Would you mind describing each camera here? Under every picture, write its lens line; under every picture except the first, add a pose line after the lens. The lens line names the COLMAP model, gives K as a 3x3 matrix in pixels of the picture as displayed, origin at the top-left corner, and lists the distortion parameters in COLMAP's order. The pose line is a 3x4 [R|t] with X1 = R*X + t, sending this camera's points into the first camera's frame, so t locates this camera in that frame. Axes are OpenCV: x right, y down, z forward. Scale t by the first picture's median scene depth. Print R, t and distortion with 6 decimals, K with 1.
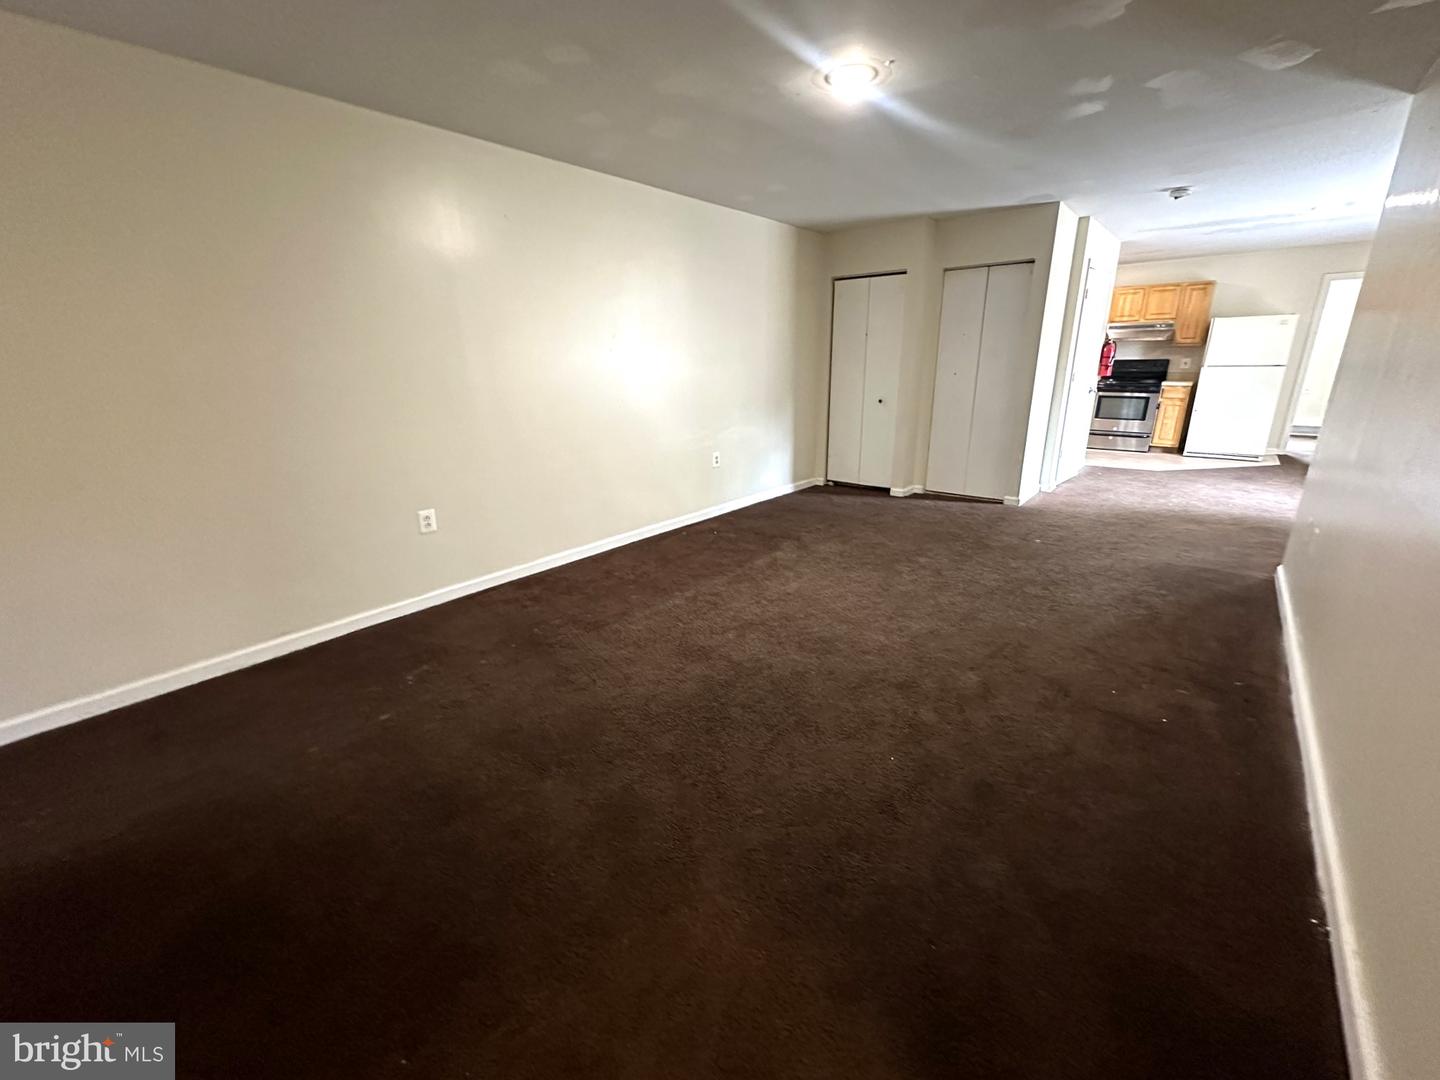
lens RADIAL K [[587.2, 0, 717.4], [0, 587.2, 538.1], [0, 0, 1]] dist [-0.001234, -0.000056]
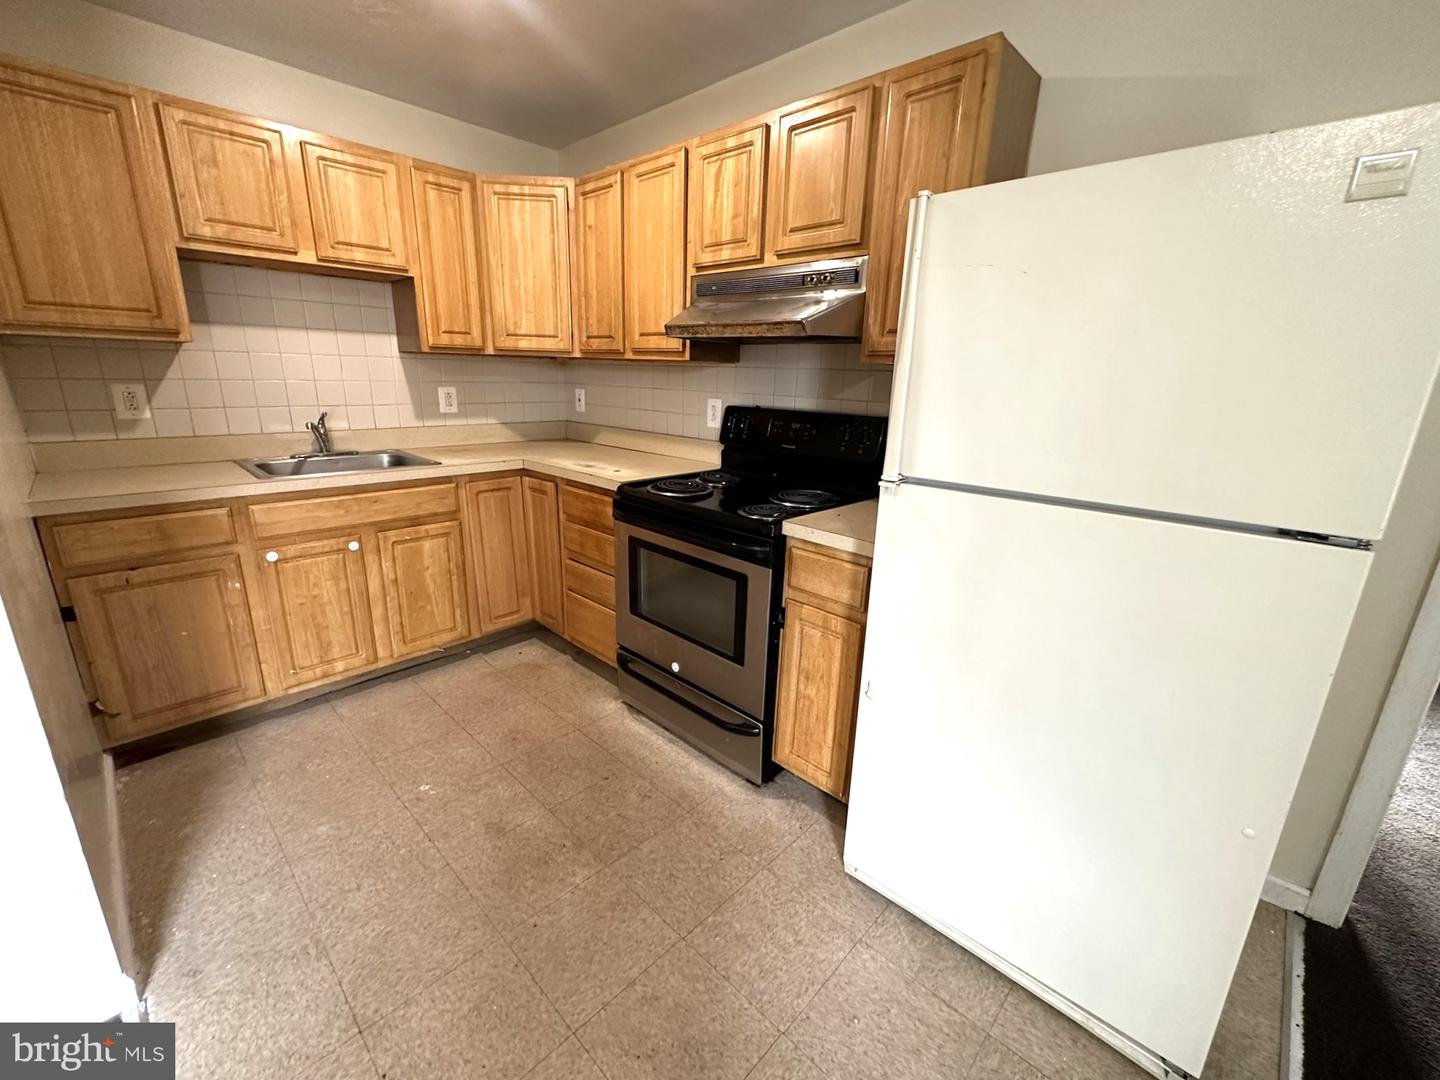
lens RADIAL K [[595.6, 0, 717.6], [0, 595.6, 538.0], [0, 0, 1]] dist [-0.001107, 0.000114]
pose [[0.996963, 0.061107, -0.048268, 0.741695], [-0.062359, 0.997744, -0.024870, -0.251077], [0.046640, 0.027805, 0.998525, 0.768904]]
